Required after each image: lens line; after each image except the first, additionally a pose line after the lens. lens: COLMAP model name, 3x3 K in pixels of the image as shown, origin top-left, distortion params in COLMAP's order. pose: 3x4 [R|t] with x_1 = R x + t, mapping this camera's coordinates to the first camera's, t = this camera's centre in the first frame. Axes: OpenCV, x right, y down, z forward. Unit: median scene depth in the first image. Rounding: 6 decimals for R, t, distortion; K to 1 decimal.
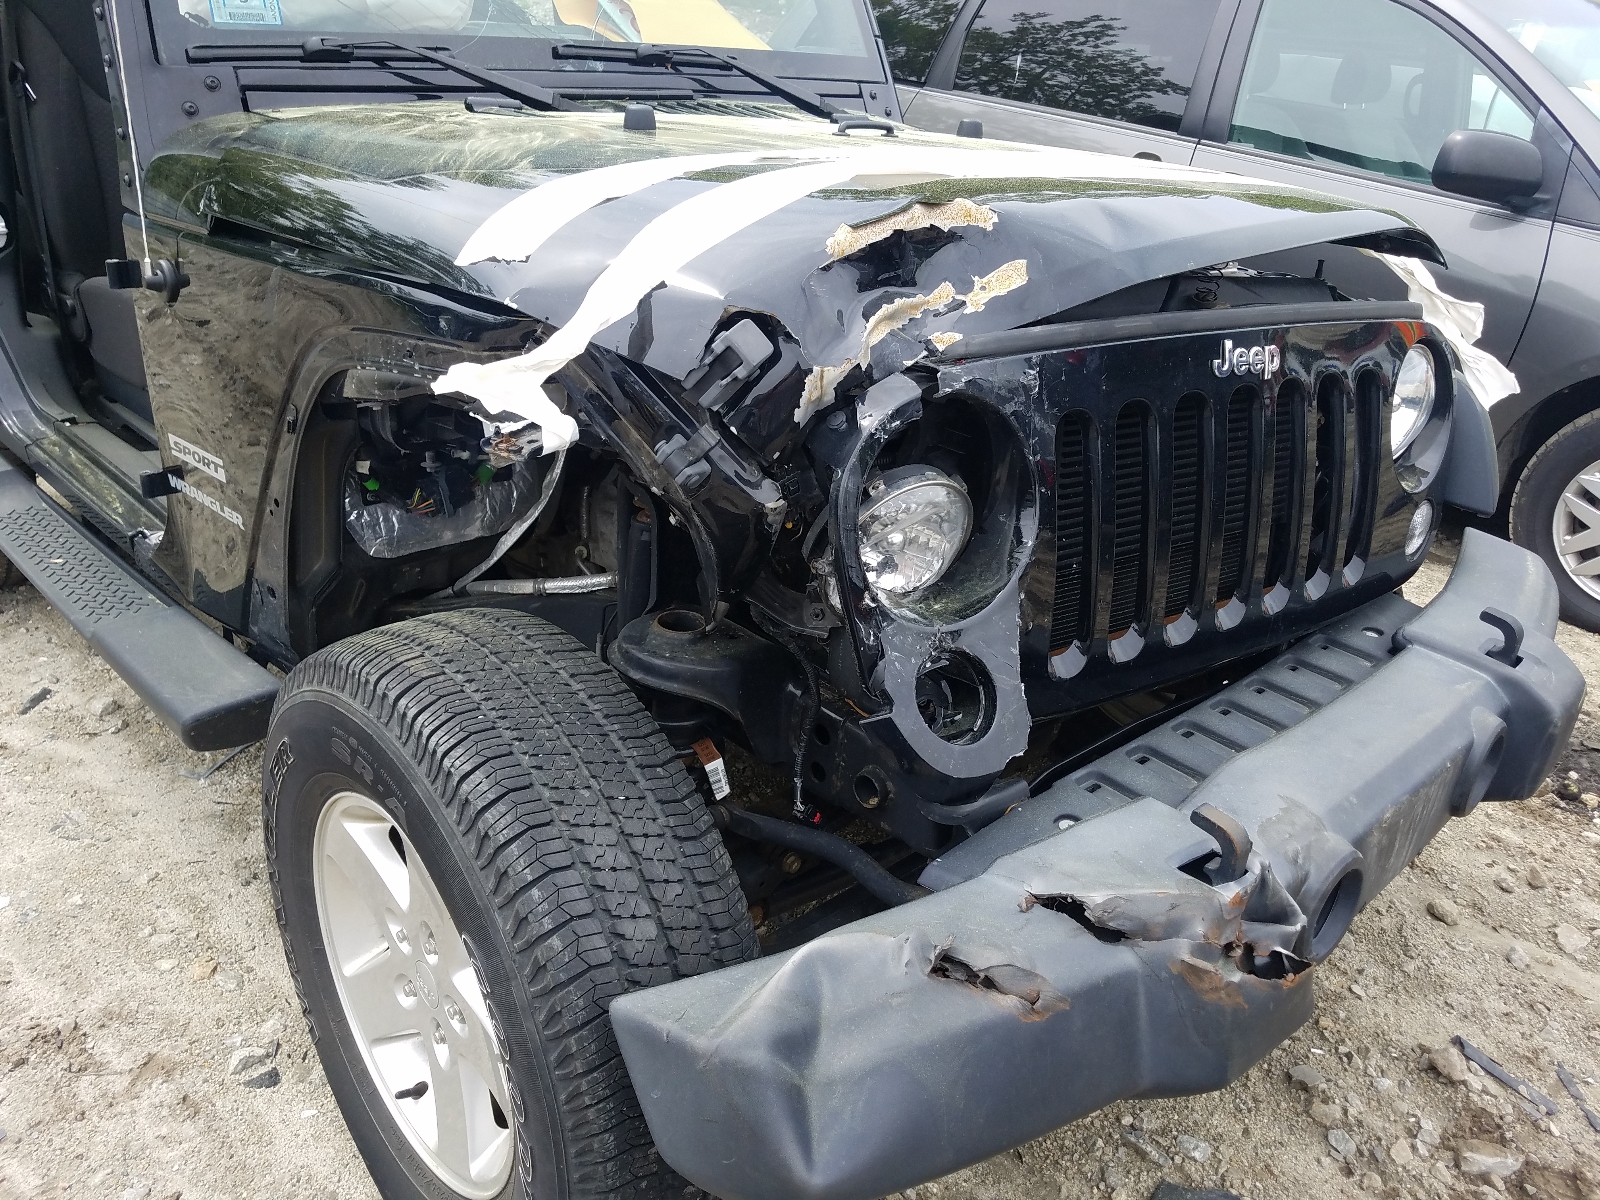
lens RADIAL K [[1250.7, 0, 810.2], [0, 1250.7, 599.1], [0, 0, 1]] dist [0.006779, -0.011766]
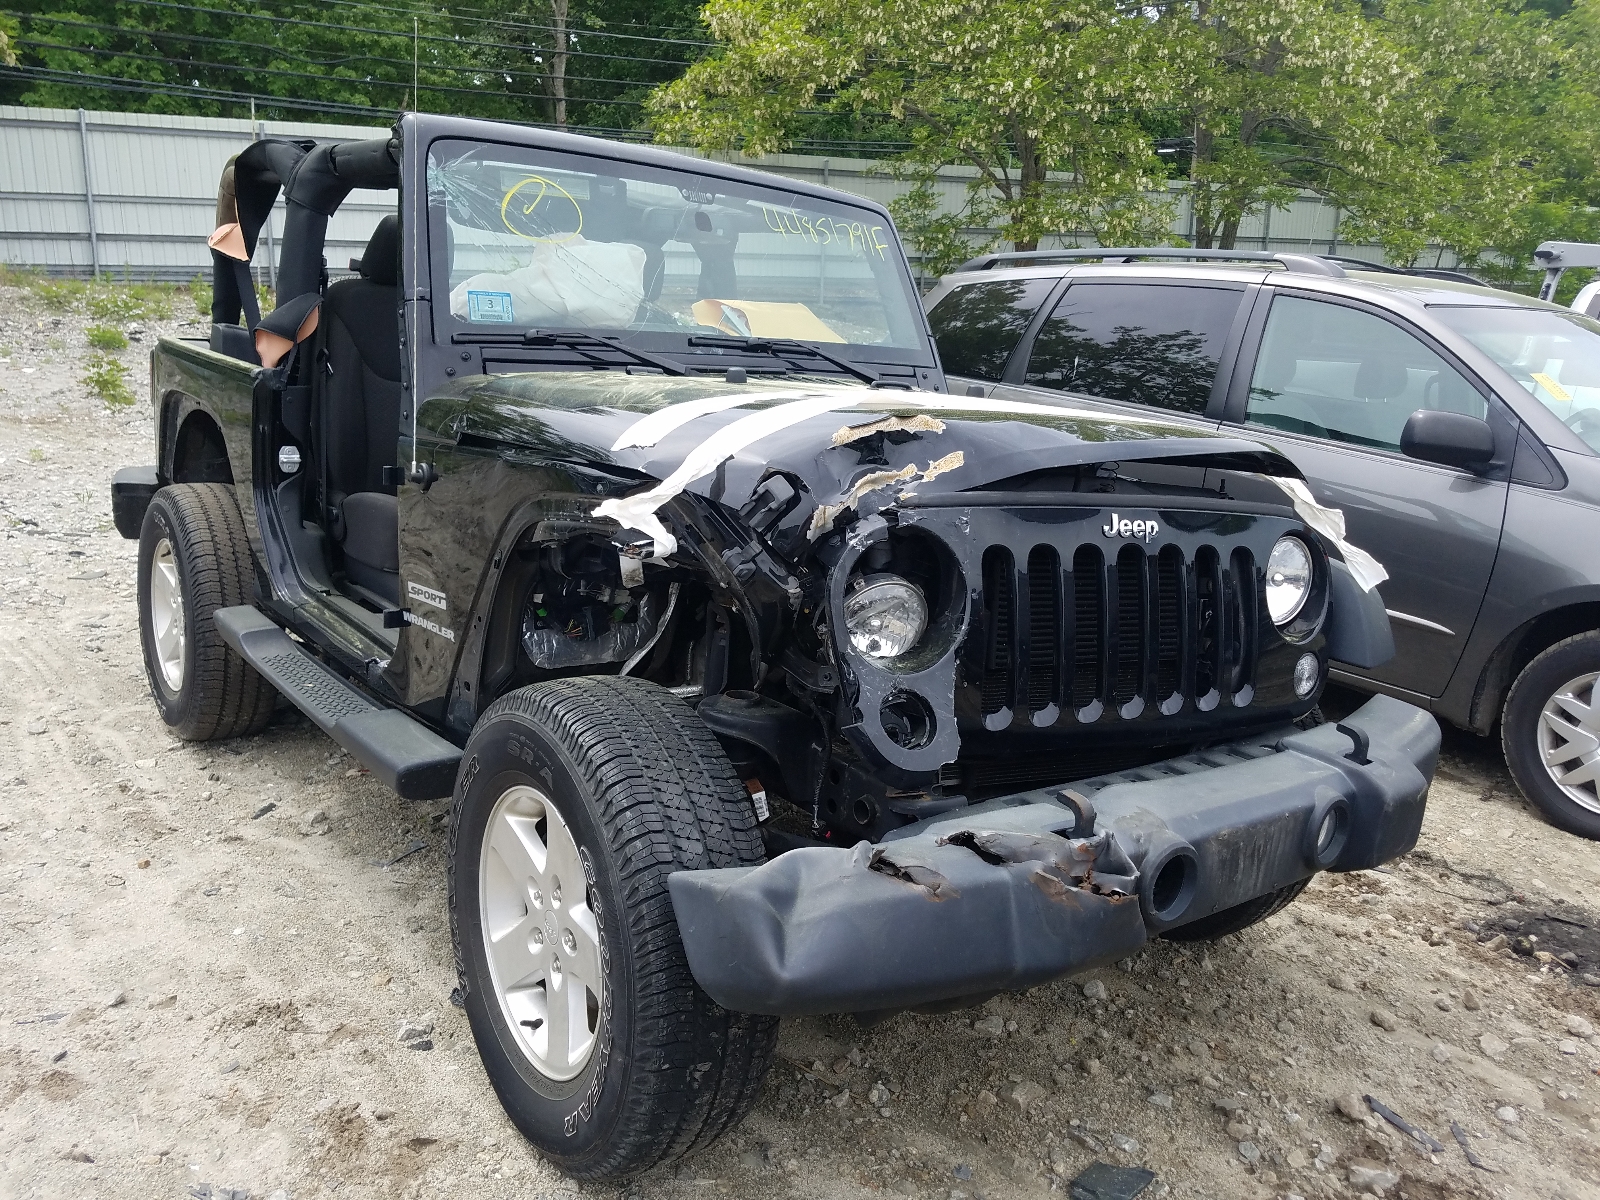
lens RADIAL K [[1250.7, 0, 810.2], [0, 1250.7, 599.1], [0, 0, 1]] dist [0.006779, -0.011766]
pose [[0.994106, 0.022868, -0.105970, 0.123741], [-0.046432, 0.973115, -0.225589, 0.225705], [0.097962, 0.229180, 0.968442, -0.416716]]
